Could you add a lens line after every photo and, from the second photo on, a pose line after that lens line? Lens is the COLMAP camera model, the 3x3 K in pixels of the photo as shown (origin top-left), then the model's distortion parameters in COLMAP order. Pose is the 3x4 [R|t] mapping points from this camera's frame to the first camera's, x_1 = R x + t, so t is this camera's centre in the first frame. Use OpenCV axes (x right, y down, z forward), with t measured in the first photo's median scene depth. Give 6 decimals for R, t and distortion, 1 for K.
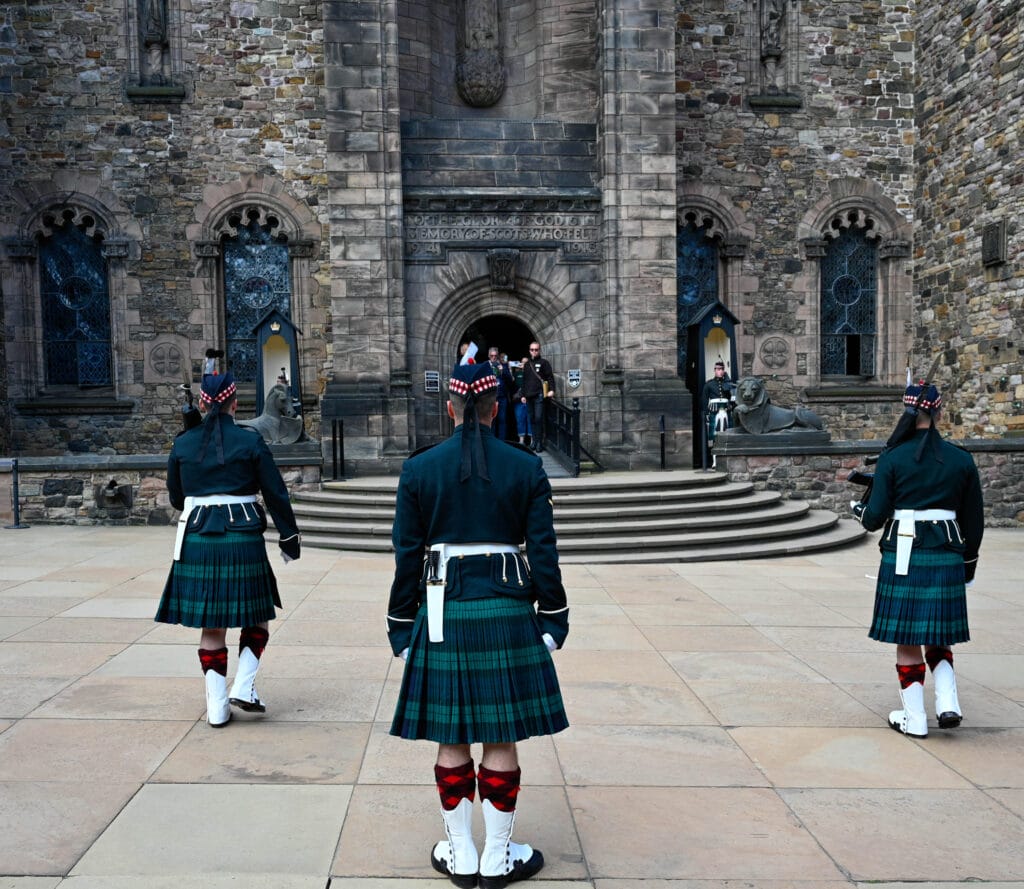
lens RADIAL K [[954.1, 0, 512.0], [0, 954.1, 444.5], [0, 0, 1]] dist [-0.005460, 0.003595]
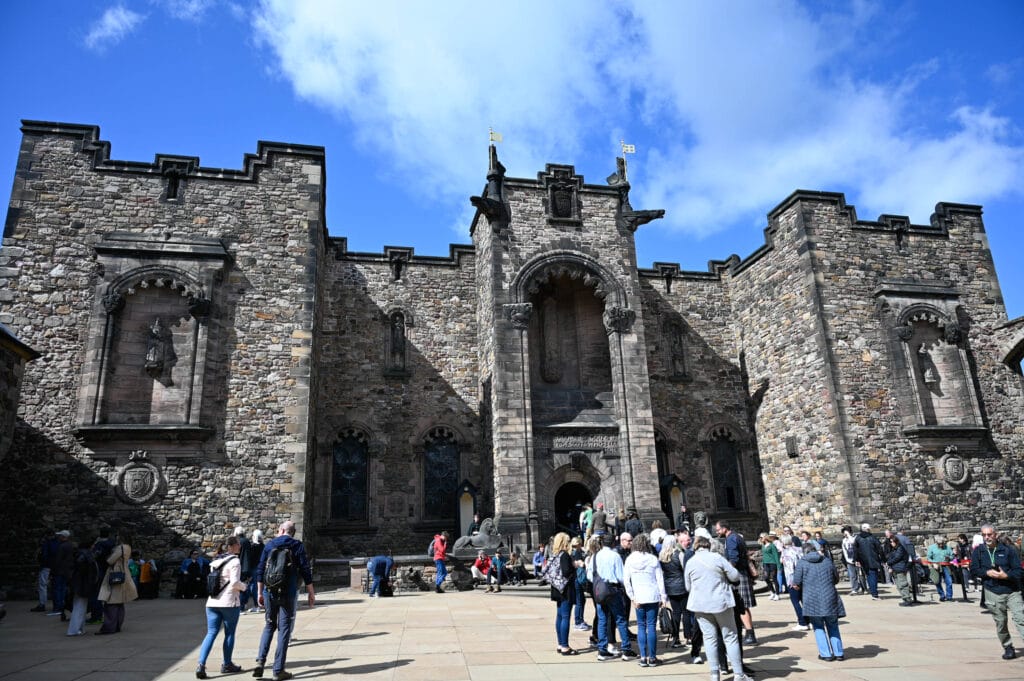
lens RADIAL K [[591.5, 0, 512.0], [0, 591.5, 340.5], [0, 0, 1]] dist [-0.003483, -0.000197]
pose [[0.996815, 0.008046, 0.079345, -0.256312], [0.018553, 0.944205, -0.328836, -0.002852], [-0.077564, 0.329261, 0.941048, -0.328066]]
